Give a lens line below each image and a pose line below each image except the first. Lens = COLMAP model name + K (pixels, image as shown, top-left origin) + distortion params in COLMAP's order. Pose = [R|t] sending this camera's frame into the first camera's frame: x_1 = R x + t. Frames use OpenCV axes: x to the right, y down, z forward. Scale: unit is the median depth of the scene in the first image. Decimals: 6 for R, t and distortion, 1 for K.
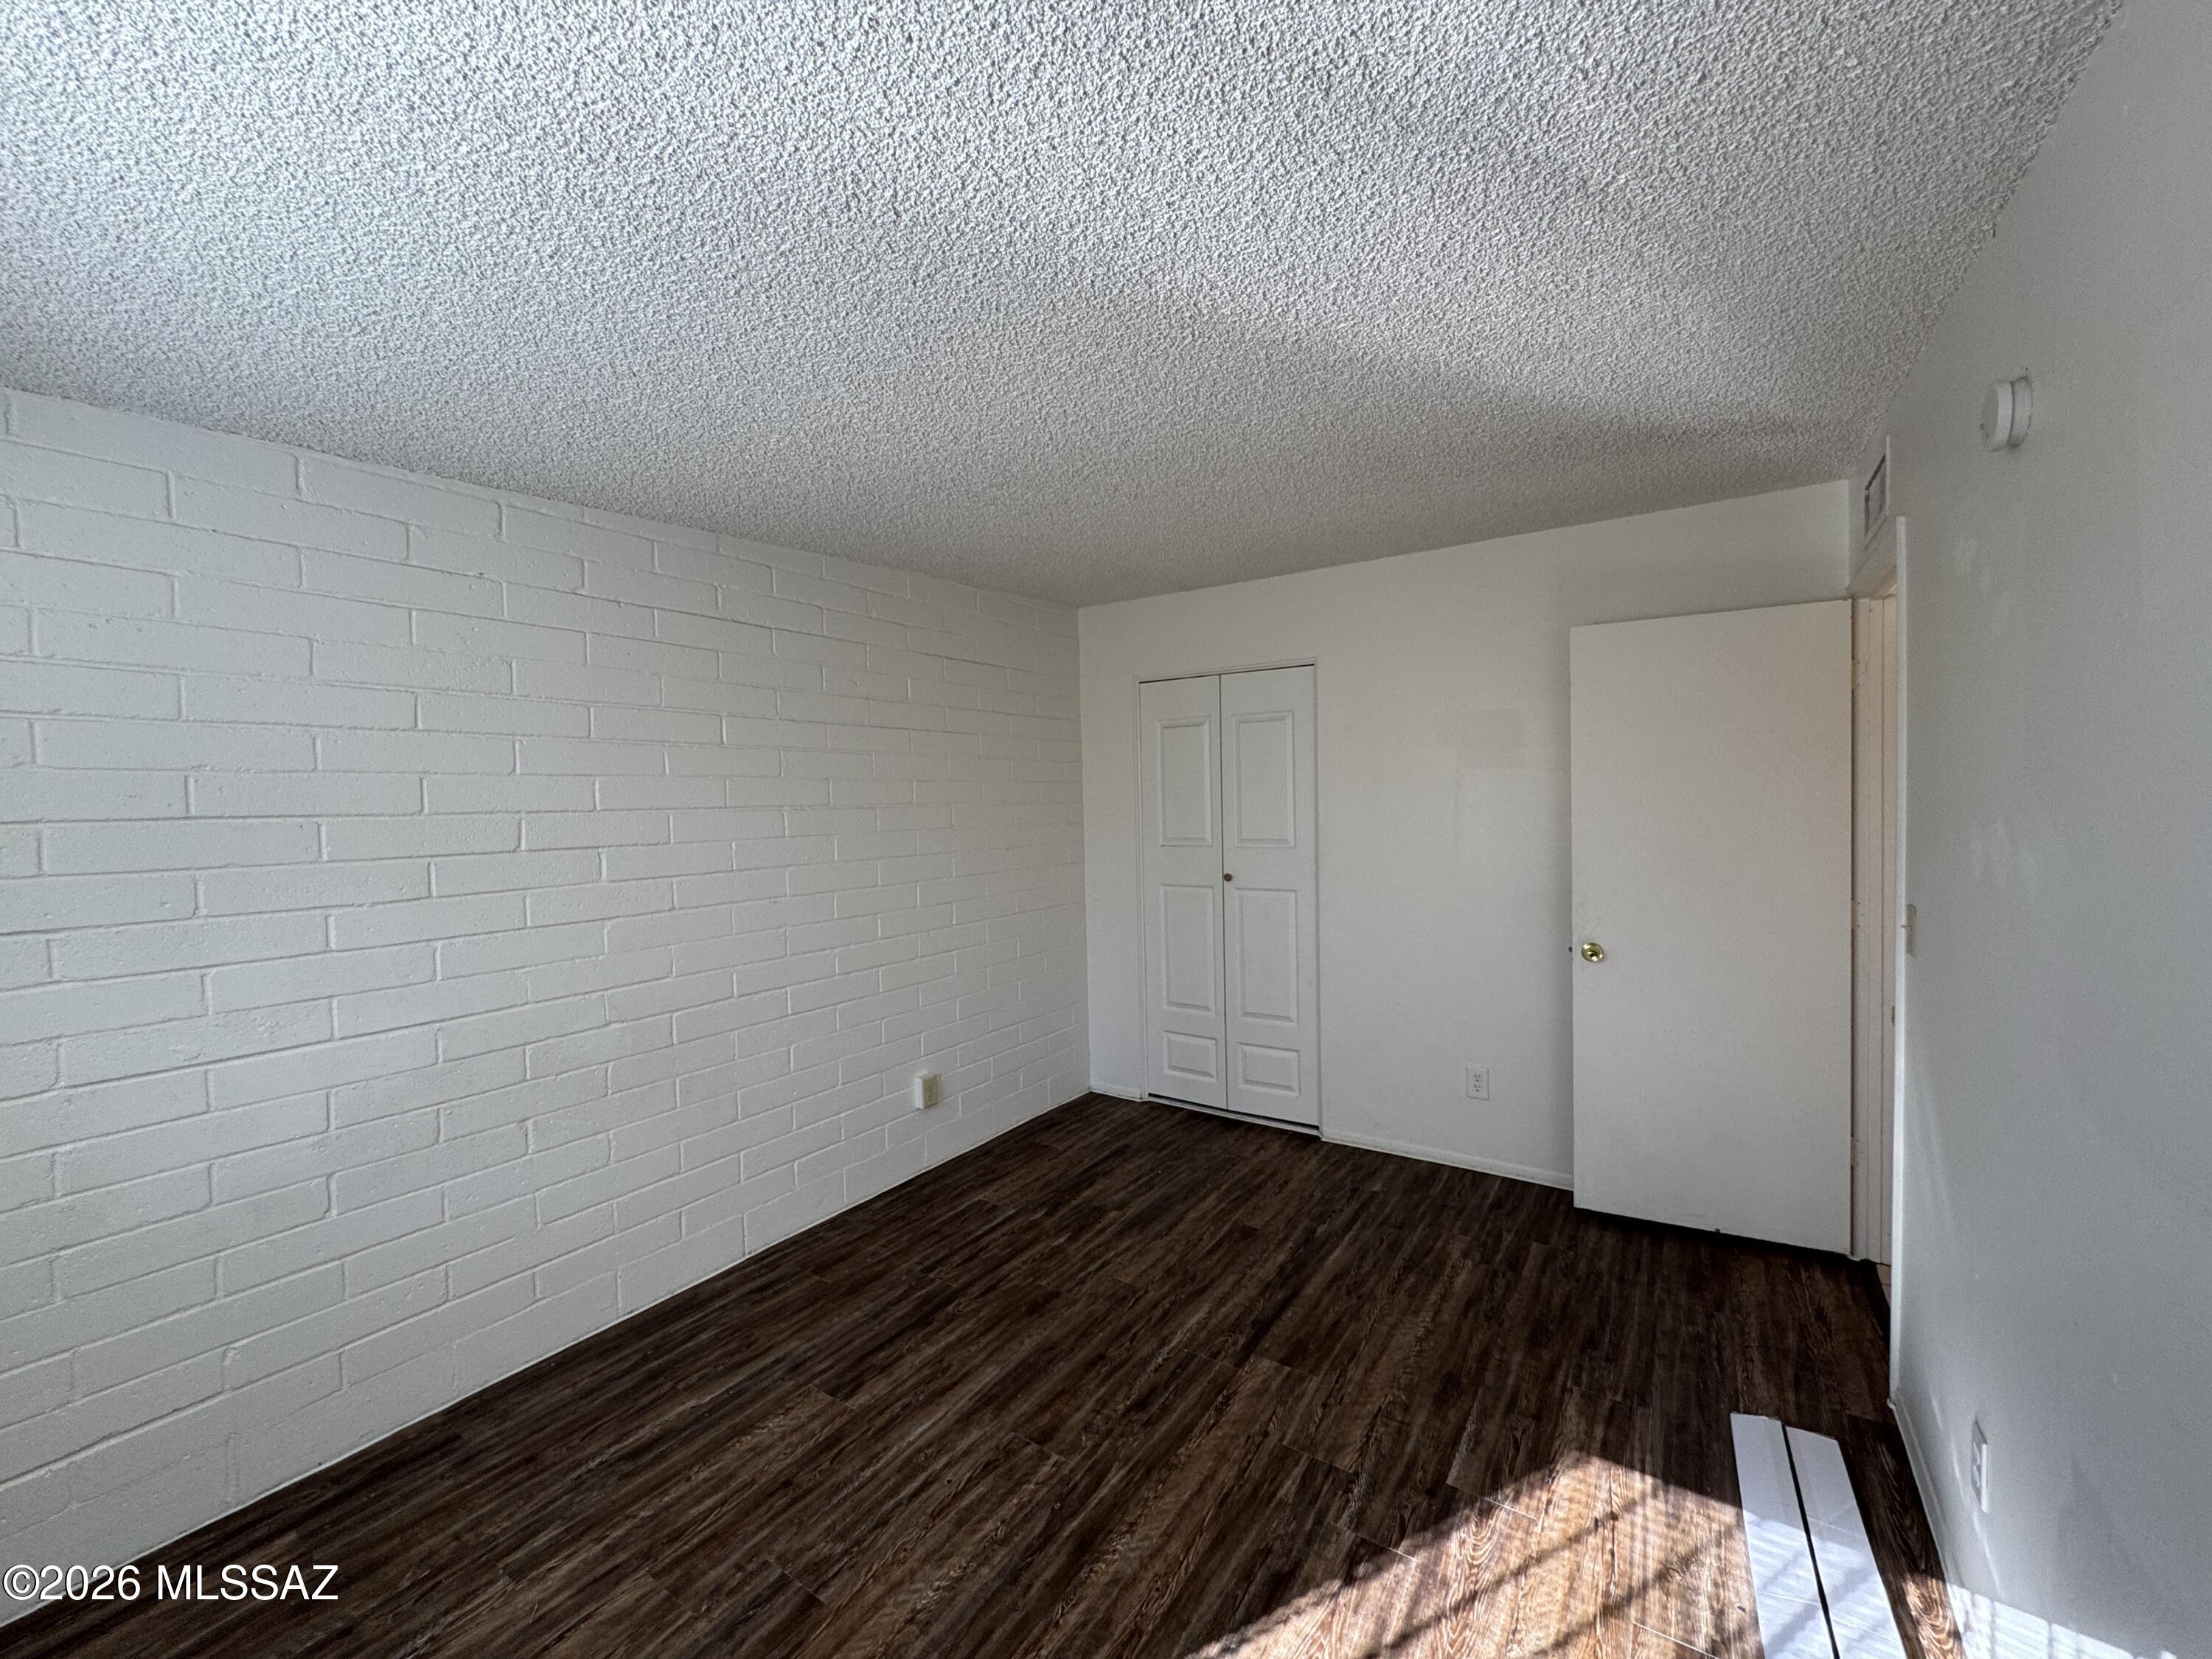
lens RADIAL K [[883.2, 0, 1104.5], [0, 883.2, 826.9], [0, 0, 1]] dist [-0.004518, 0.000872]
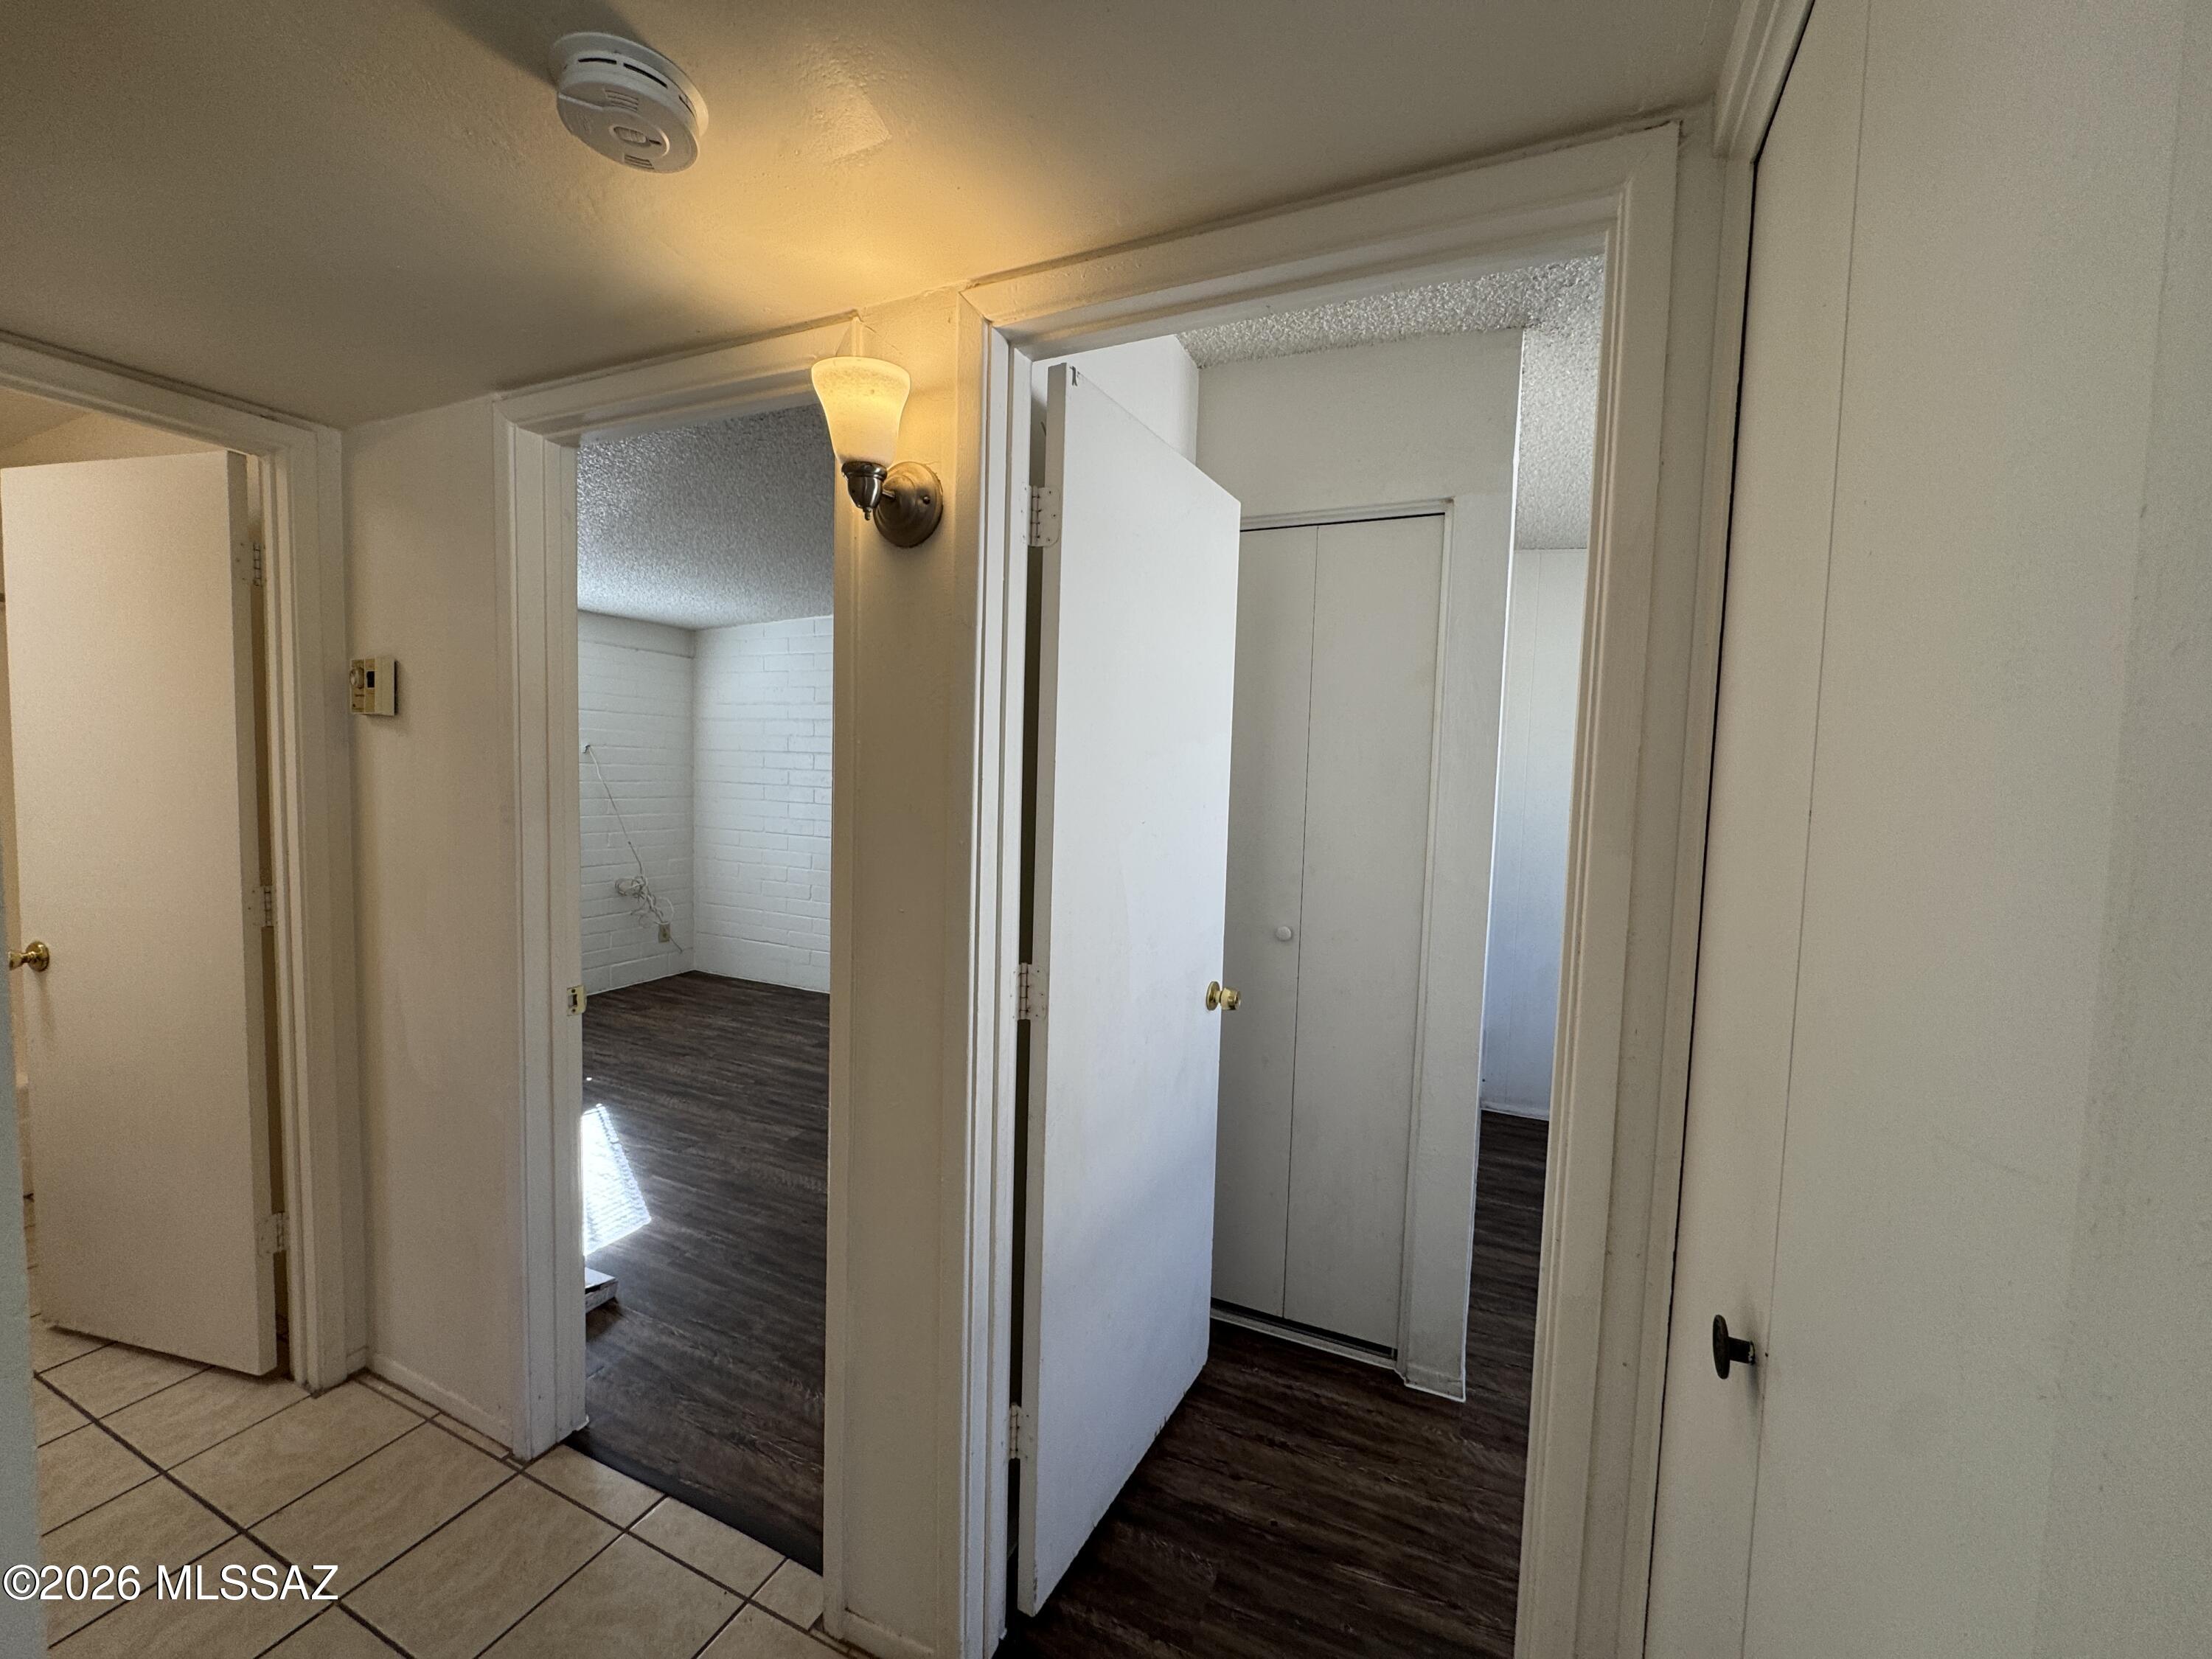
lens RADIAL K [[882.8, 0, 1098.0], [0, 882.8, 827.7], [0, 0, 1]] dist [0.000134, 0.000158]
pose [[0.157024, 0.091063, -0.983388, 1.355566], [-0.063206, 0.994625, 0.082011, -0.042890], [0.985570, 0.049278, 0.161936, 1.003859]]
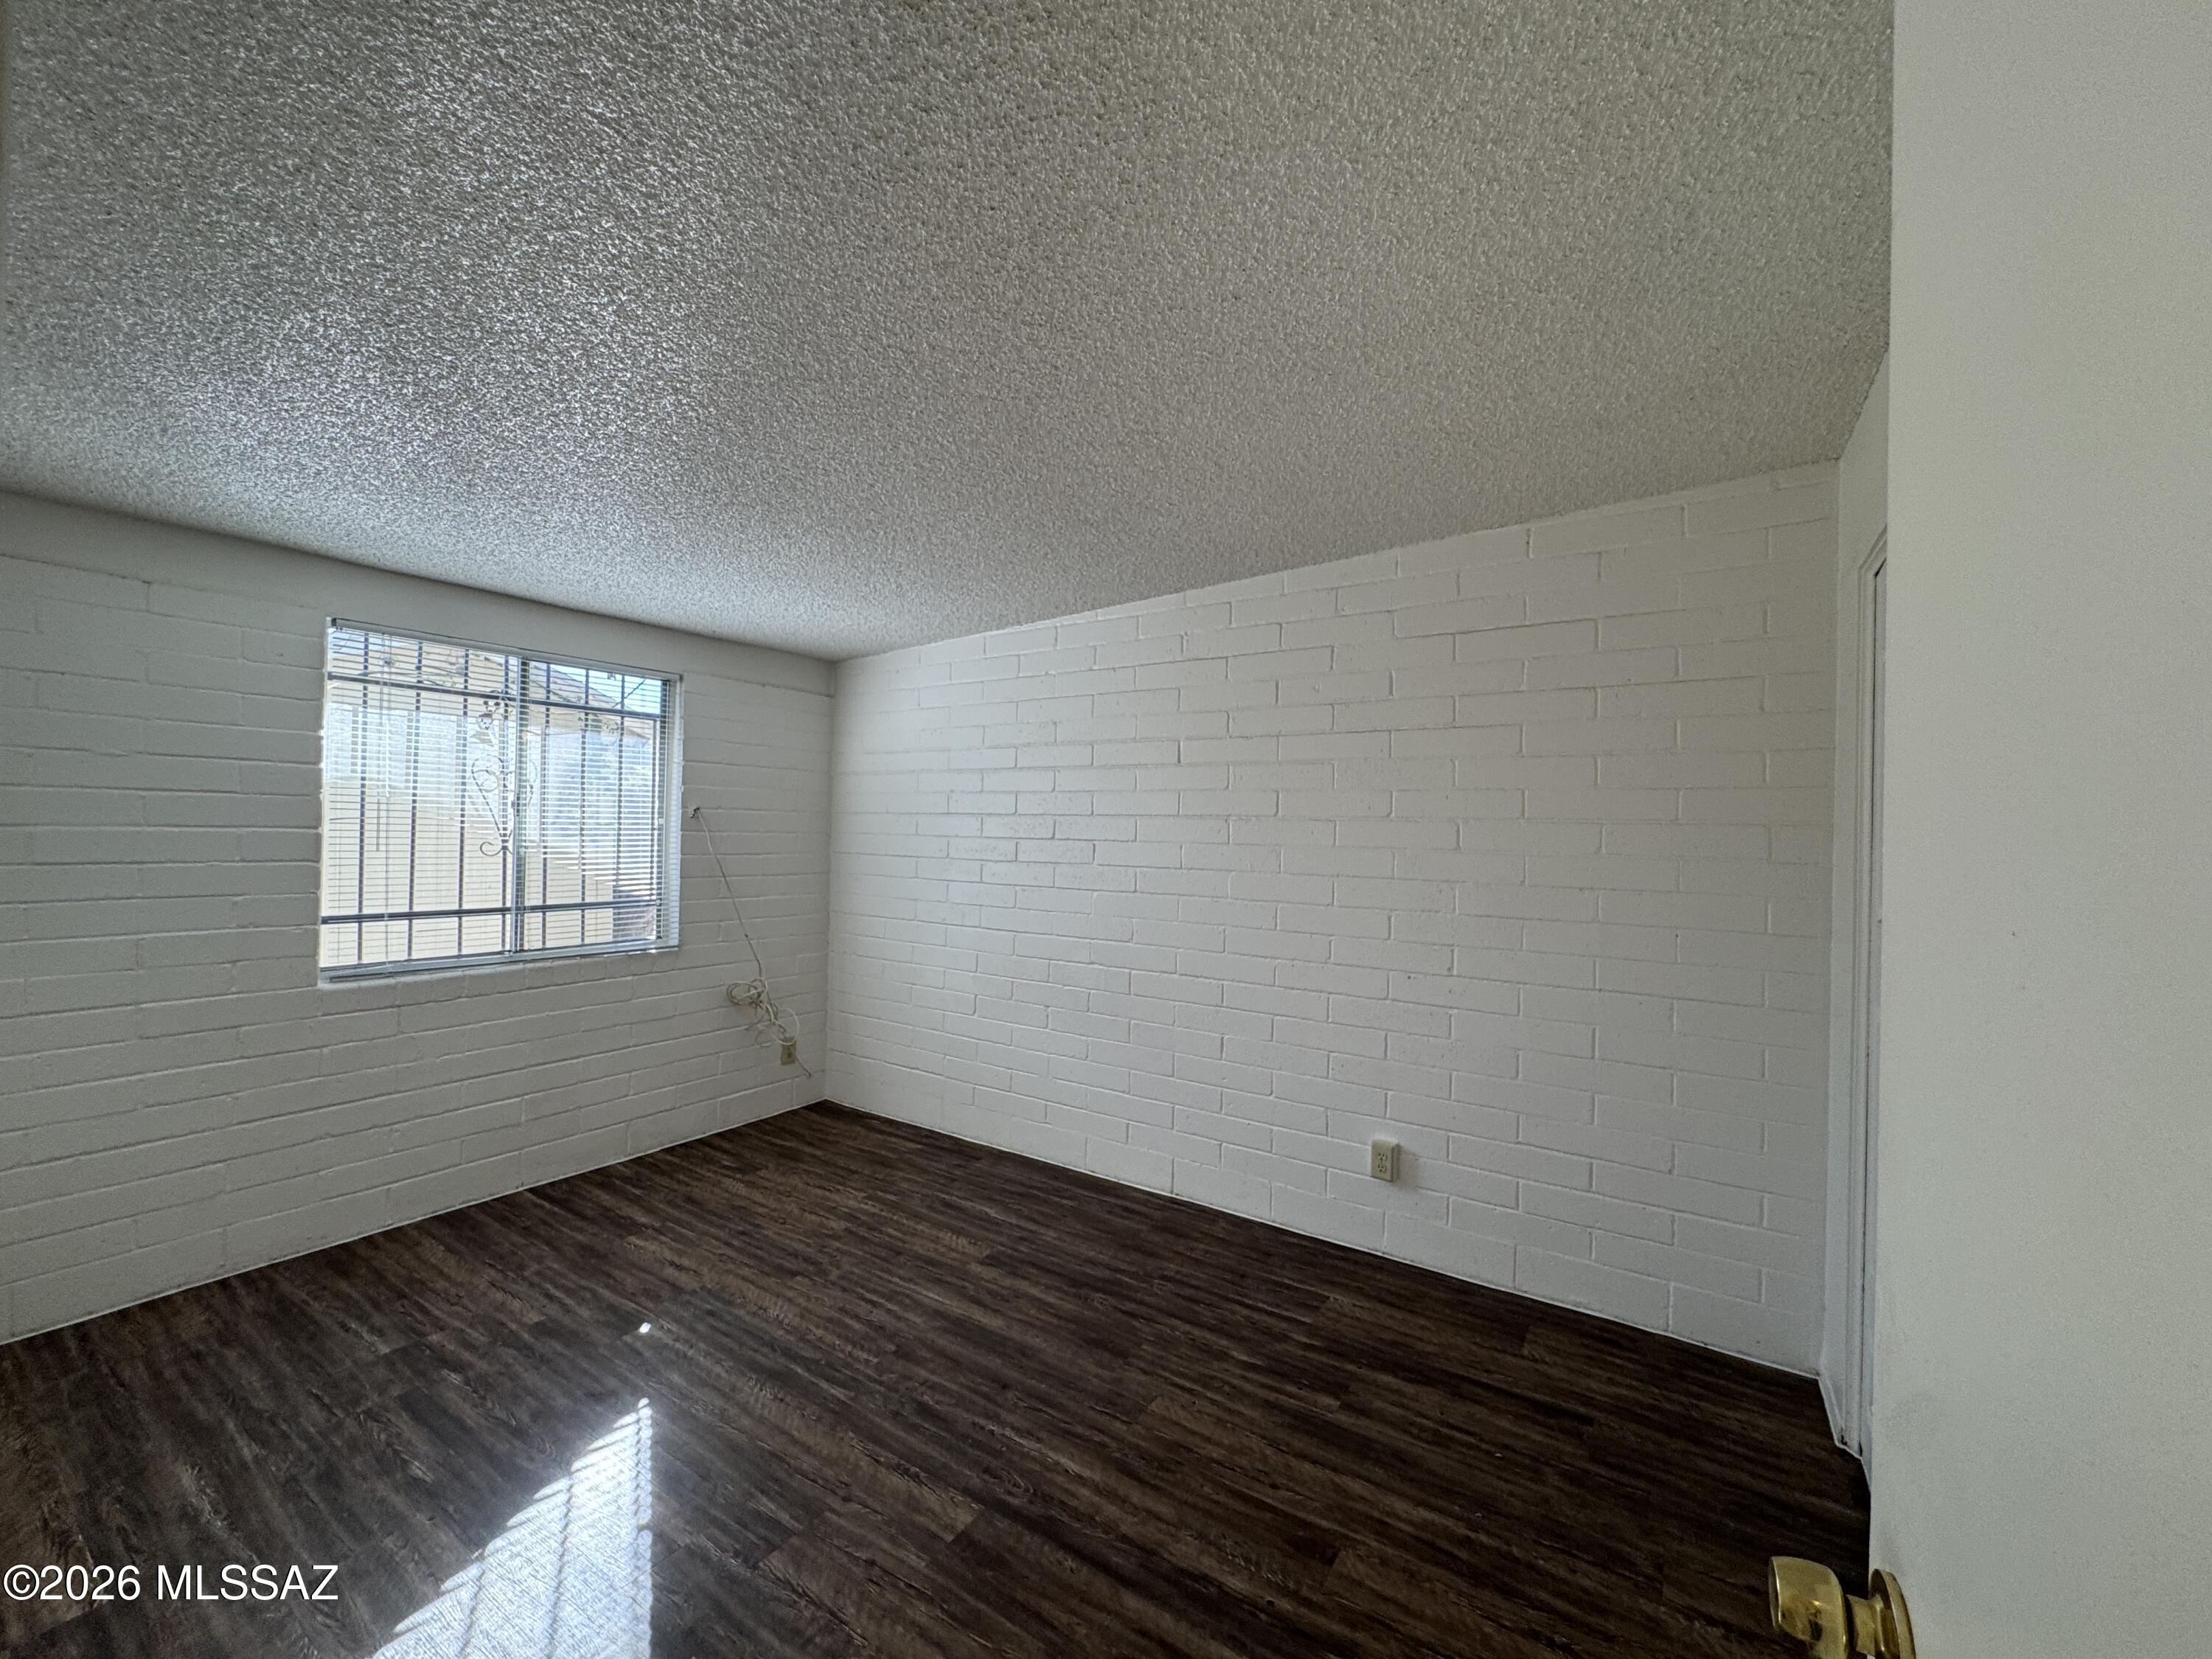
lens RADIAL K [[883.2, 0, 1104.5], [0, 883.2, 826.9], [0, 0, 1]] dist [-0.004518, 0.000872]
pose [[0.008175, 0.015653, -0.999844, 0.779977], [-0.050541, 0.998606, 0.015220, -0.019901], [0.998689, 0.050409, 0.008955, 0.883323]]
